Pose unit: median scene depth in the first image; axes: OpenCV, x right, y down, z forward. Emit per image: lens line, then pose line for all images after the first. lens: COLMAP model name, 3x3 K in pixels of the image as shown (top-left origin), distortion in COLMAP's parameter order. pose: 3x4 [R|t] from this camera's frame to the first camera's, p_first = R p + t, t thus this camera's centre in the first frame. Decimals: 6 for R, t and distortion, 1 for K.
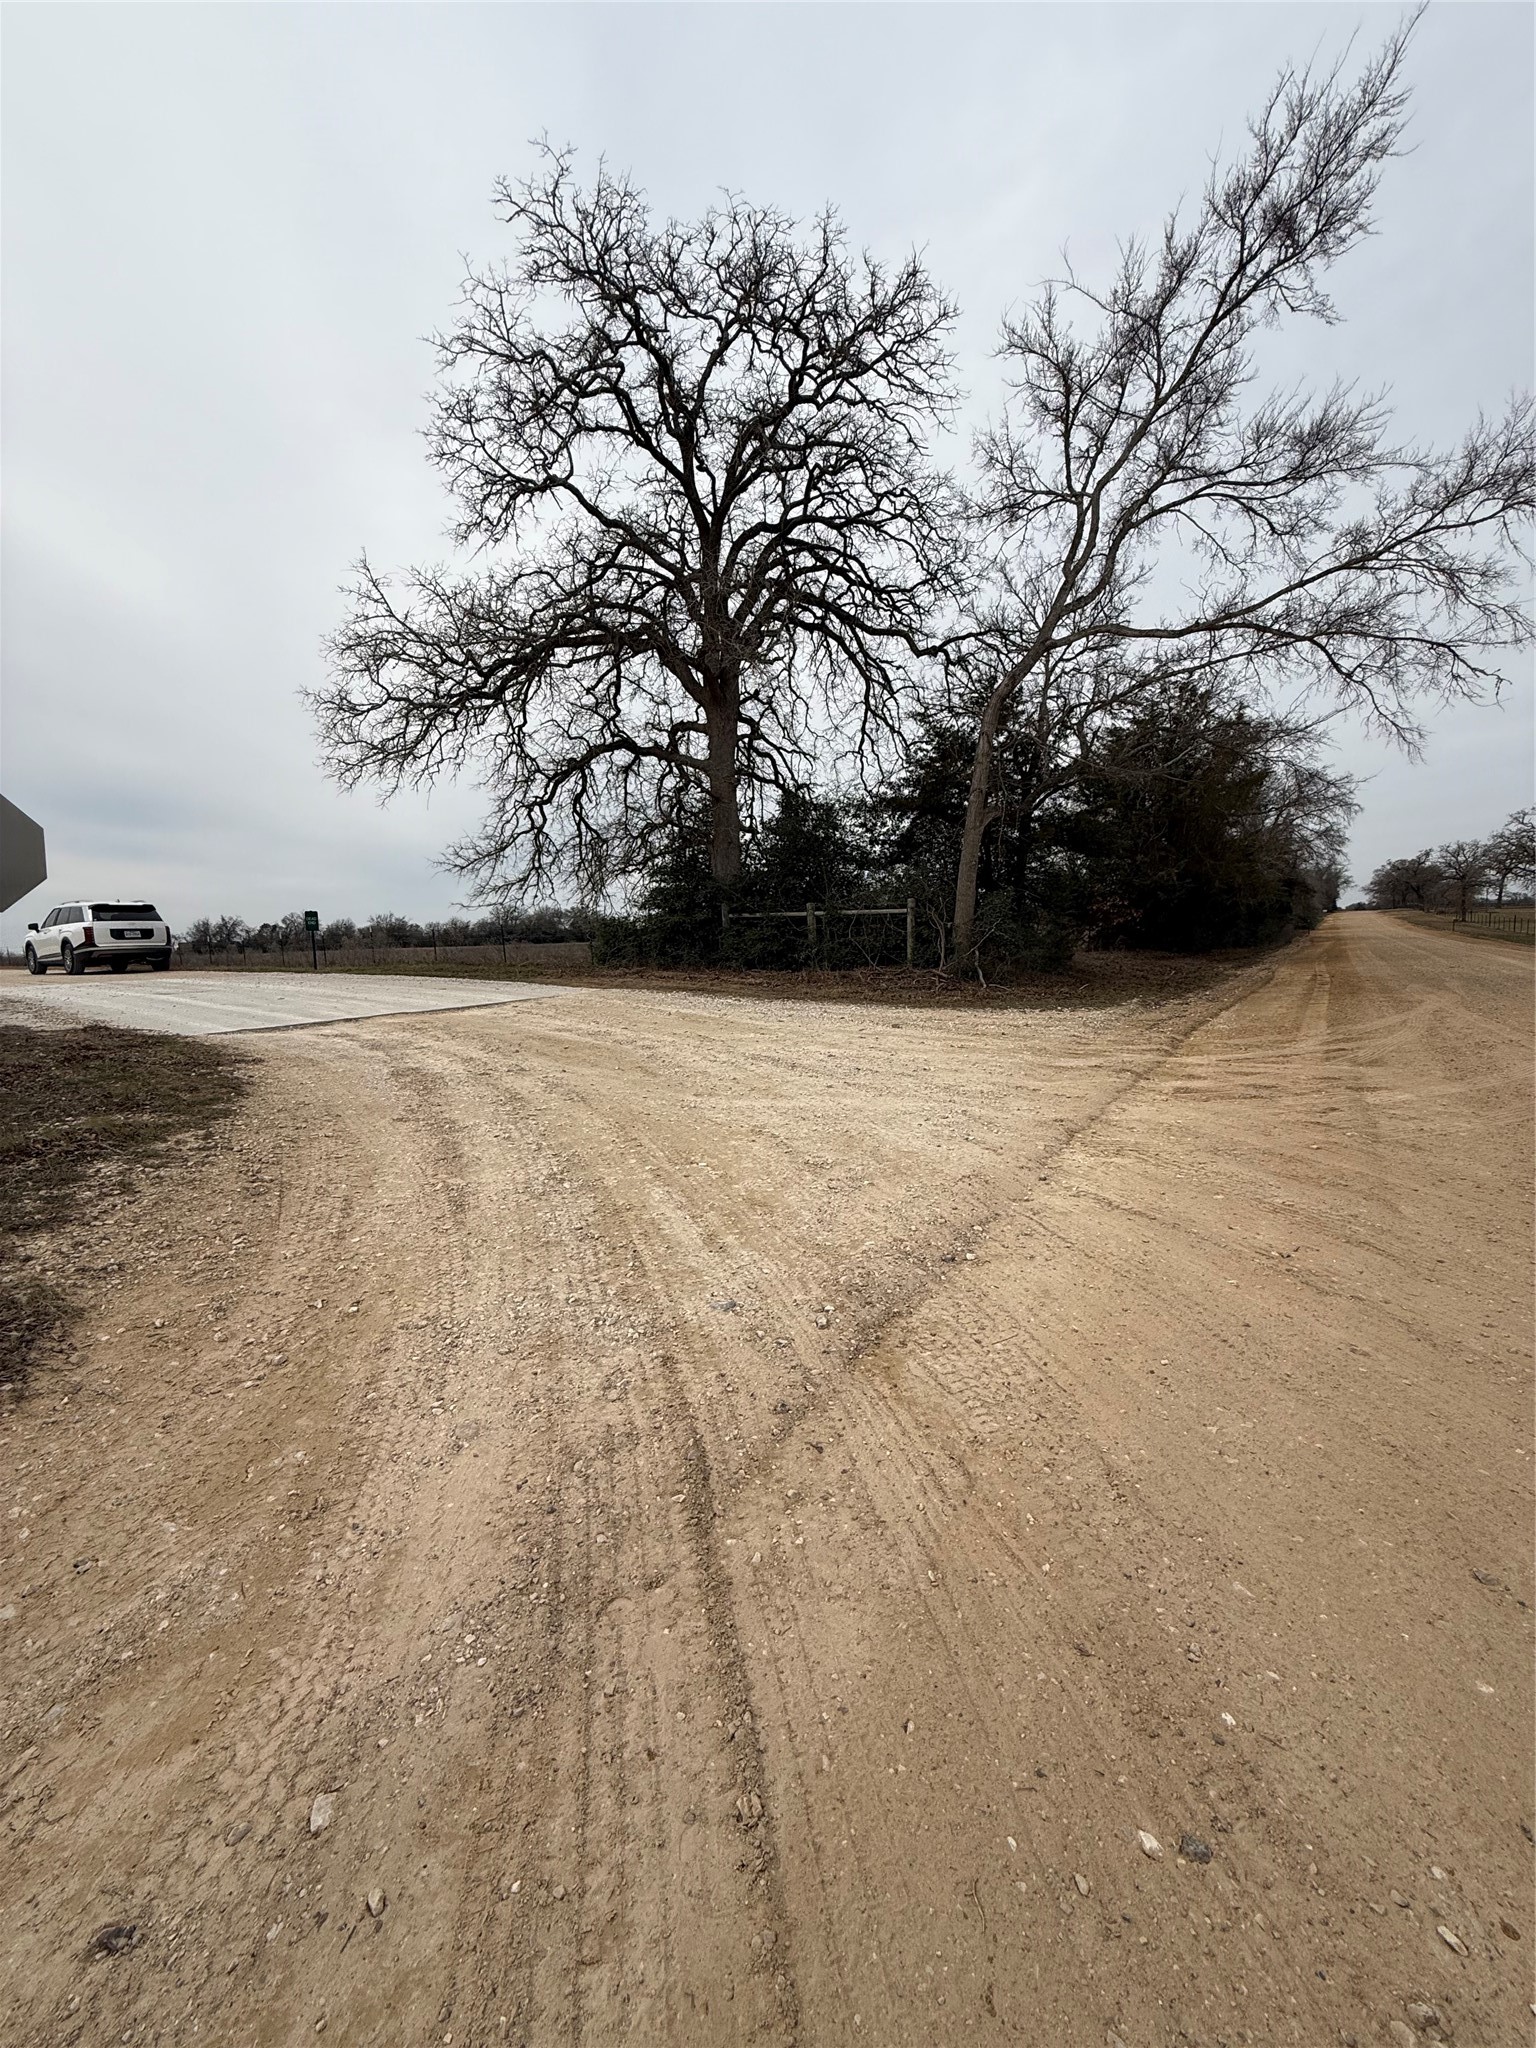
lens RADIAL K [[821.3, 0, 768.0], [0, 821.3, 1024.0], [0, 0, 1]] dist [-0.000952, -0.000592]
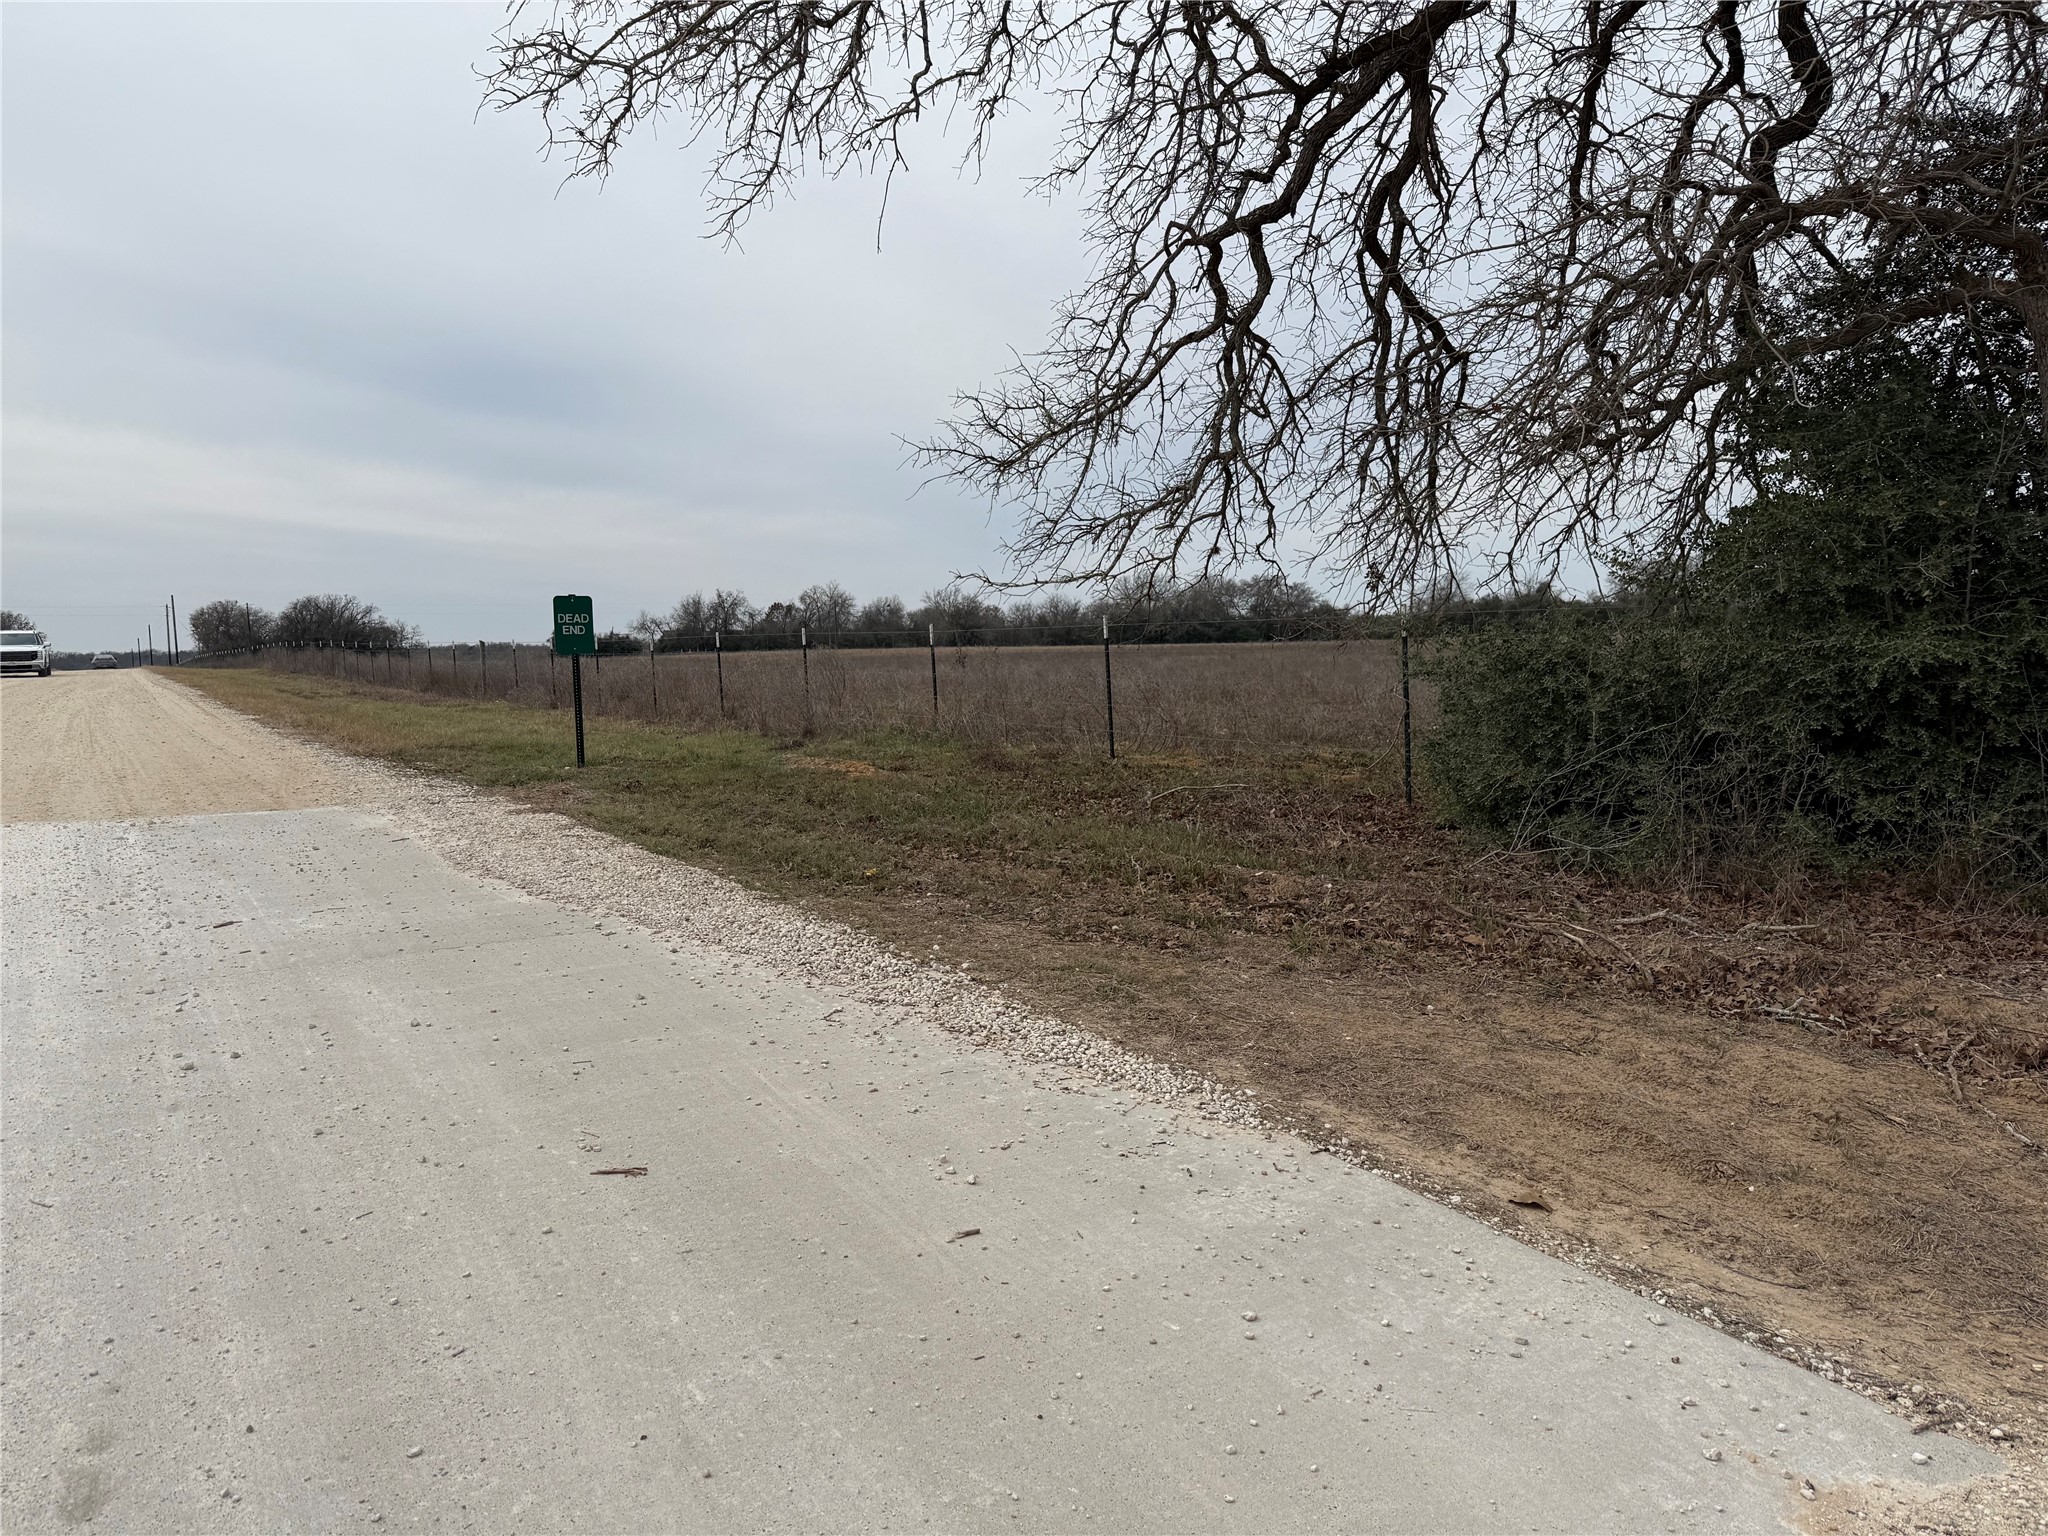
lens RADIAL K [[1426.8, 0, 1024.0], [0, 1426.8, 768.0], [0, 0, 1]] dist [0.000842, 0.000147]
pose [[0.925108, 0.052438, -0.376066, -0.182863], [-0.055687, 0.998446, 0.002234, -0.090560], [0.375598, 0.018876, 0.926590, 0.608747]]
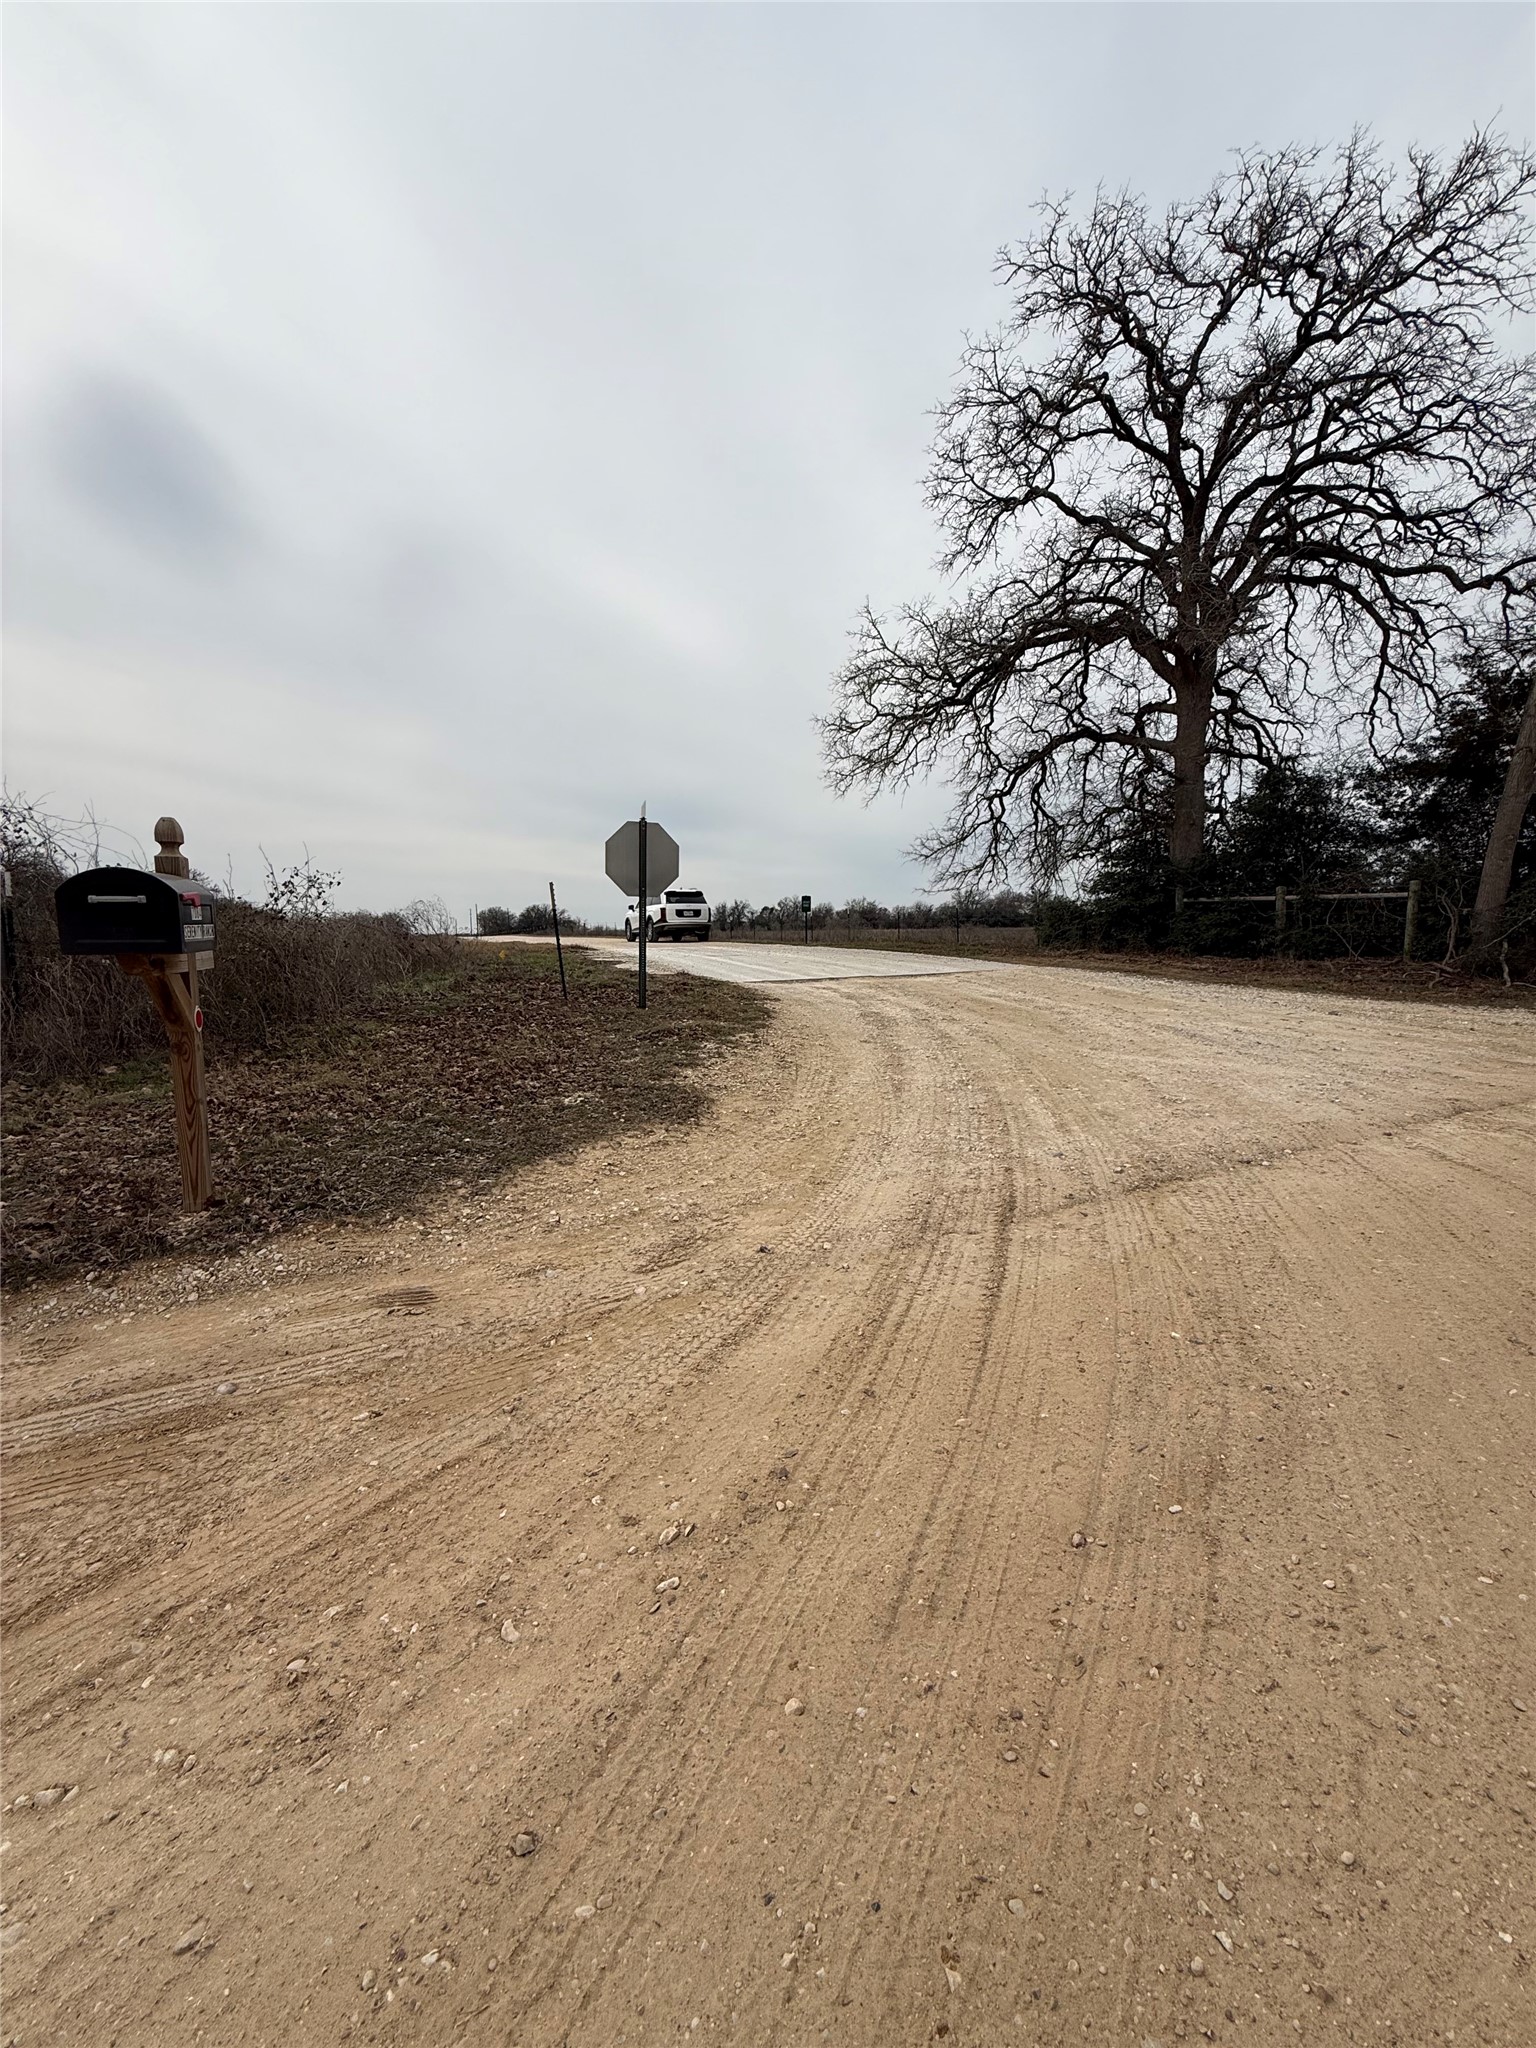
lens RADIAL K [[821.3, 0, 768.0], [0, 821.3, 1024.0], [0, 0, 1]] dist [-0.000952, -0.000592]
pose [[0.856624, 0.078133, -0.509991, 0.039888], [-0.068659, 0.996939, 0.037411, 0.012838], [0.511353, 0.002968, 0.859366, -0.093902]]
